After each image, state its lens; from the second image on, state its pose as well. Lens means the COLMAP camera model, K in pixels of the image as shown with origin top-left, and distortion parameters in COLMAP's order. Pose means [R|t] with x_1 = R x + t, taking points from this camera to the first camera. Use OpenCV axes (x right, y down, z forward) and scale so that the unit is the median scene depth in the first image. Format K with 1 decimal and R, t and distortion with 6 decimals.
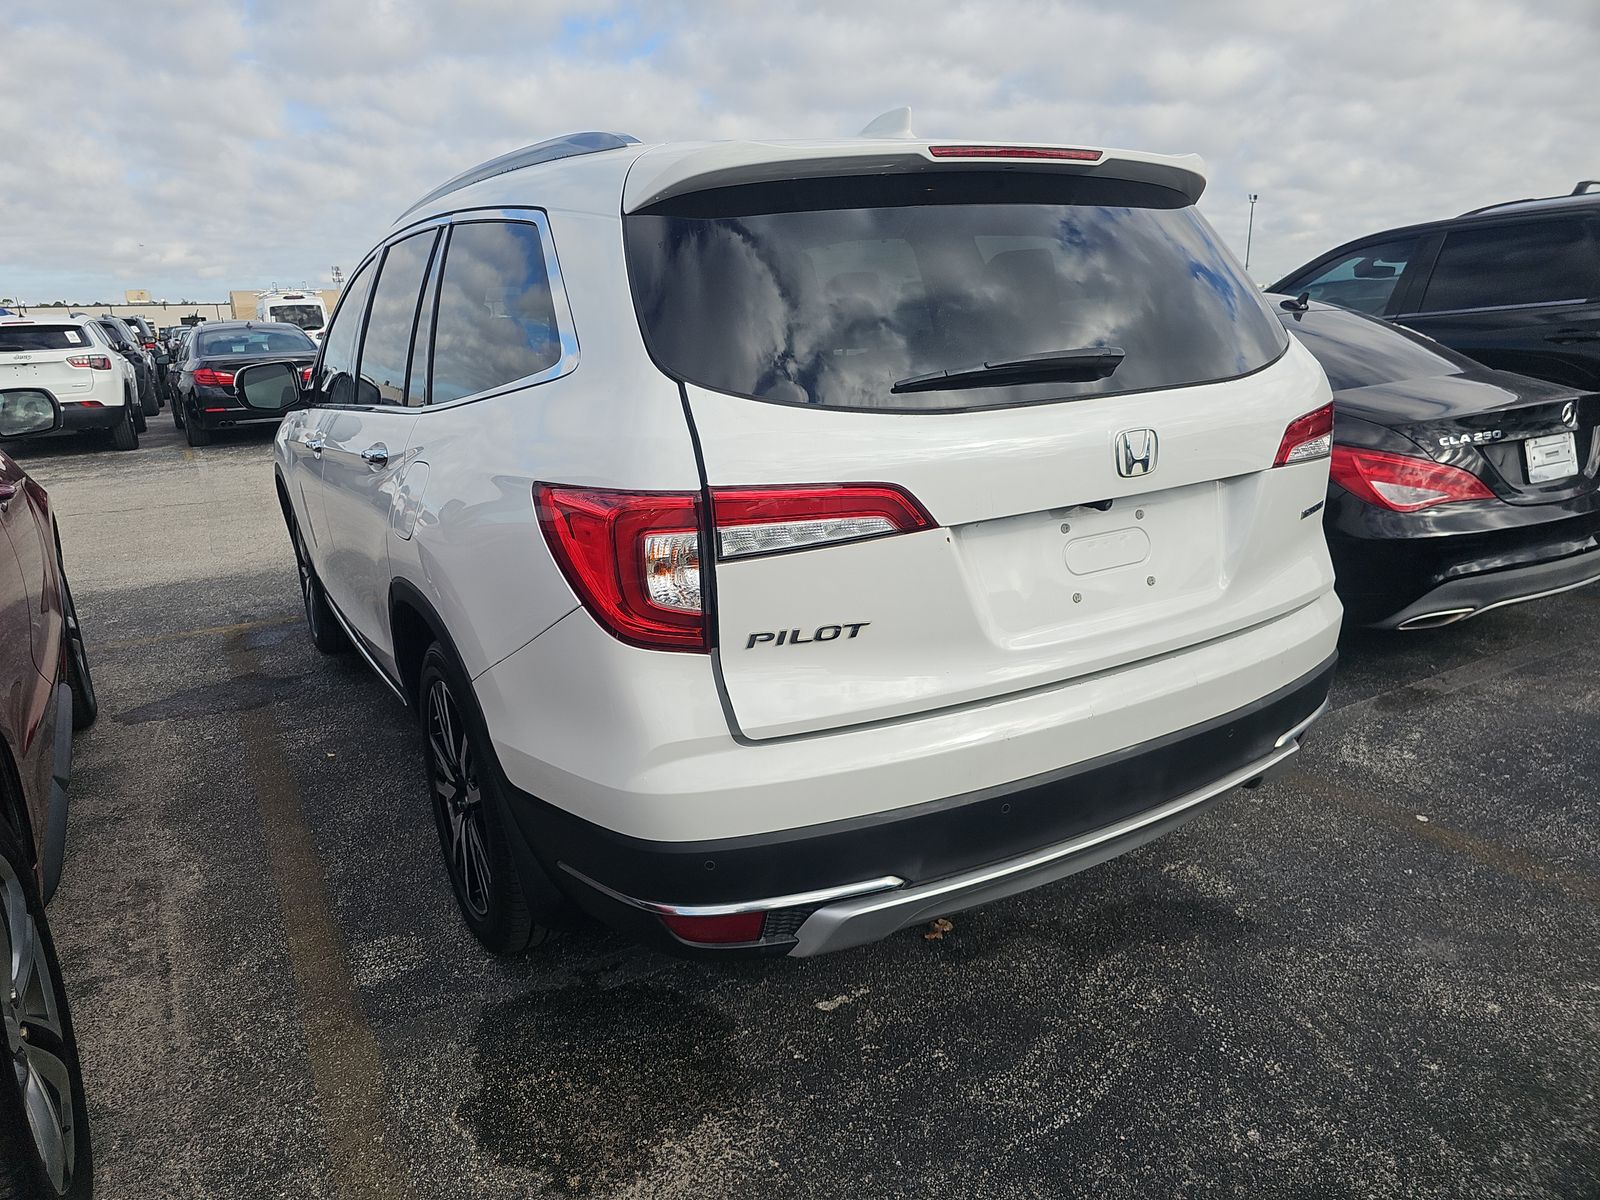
lens RADIAL K [[1104.6, 0, 778.1], [0, 1104.6, 607.7], [0, 0, 1]] dist [0.052058, -0.049156]
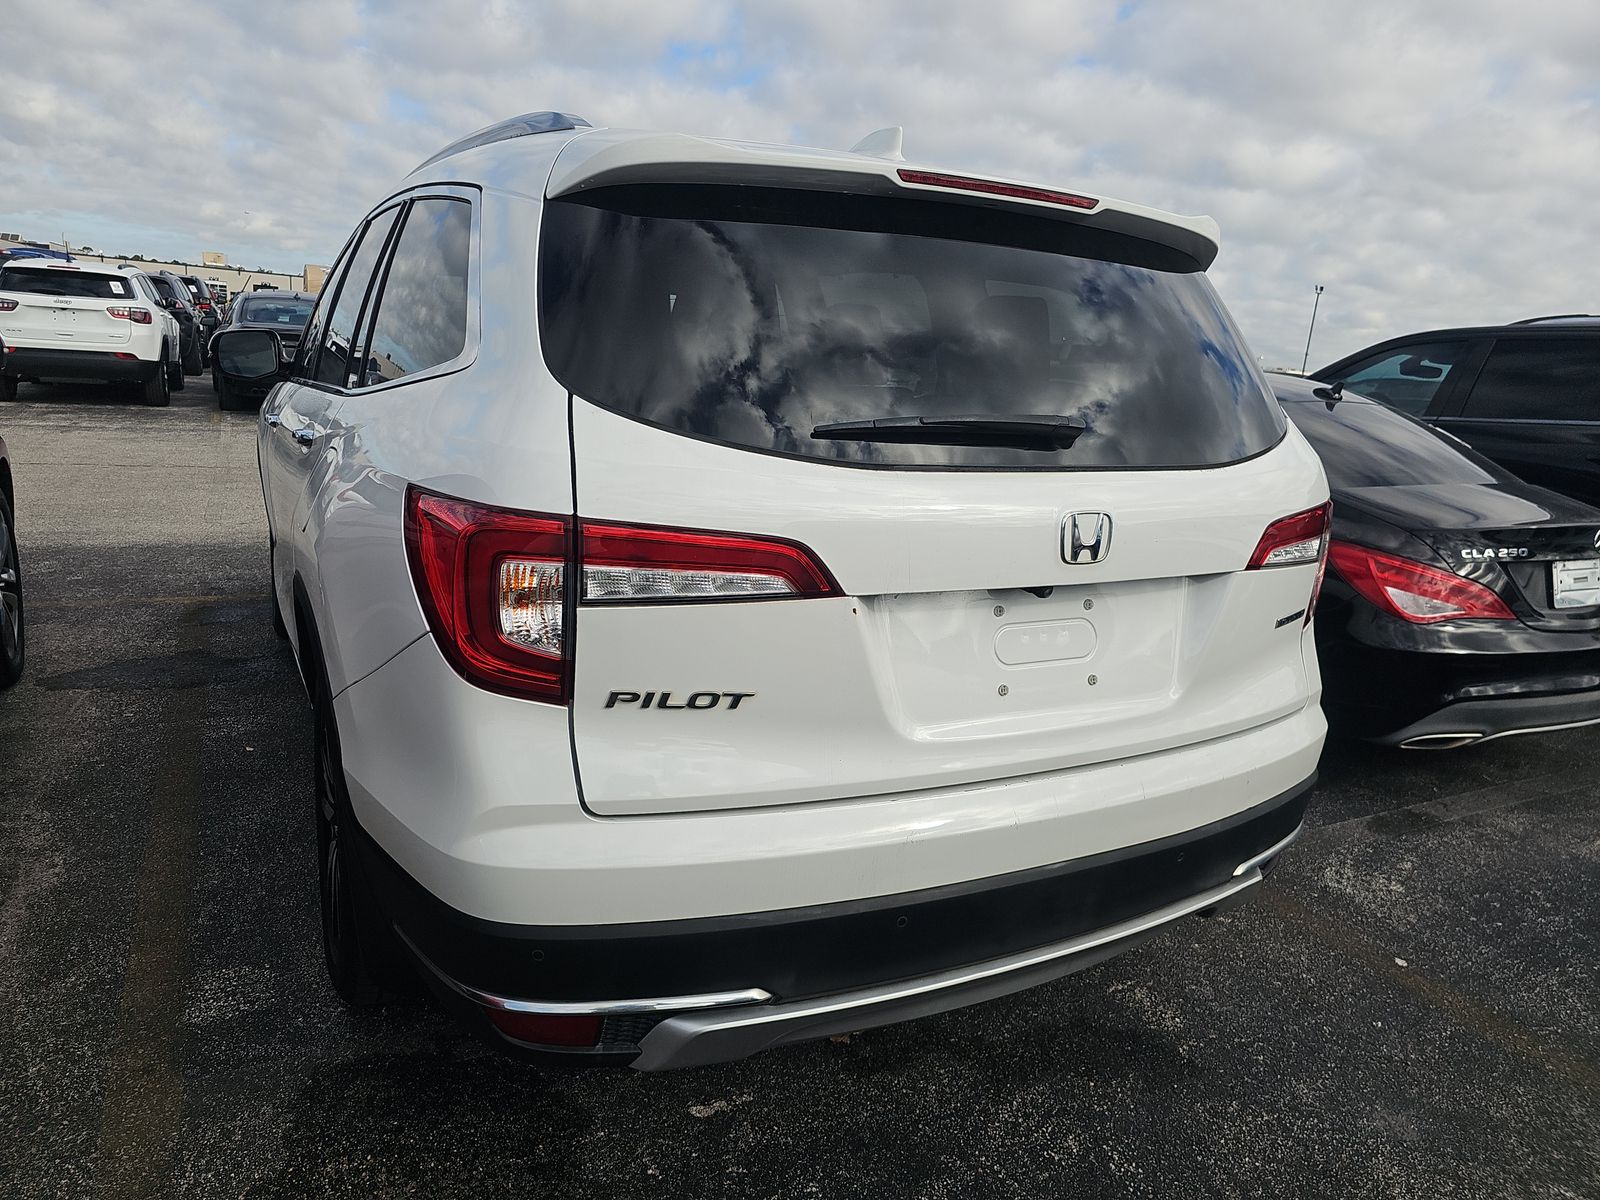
lens RADIAL K [[1098.6, 0, 809.3], [0, 1098.6, 580.4], [0, 0, 1]] dist [0.046822, -0.041753]
pose [[0.993313, 0.115182, -0.007940, 0.077317], [-0.115432, 0.992136, -0.048392, -0.023862], [0.002304, 0.048985, 0.998797, 0.089025]]
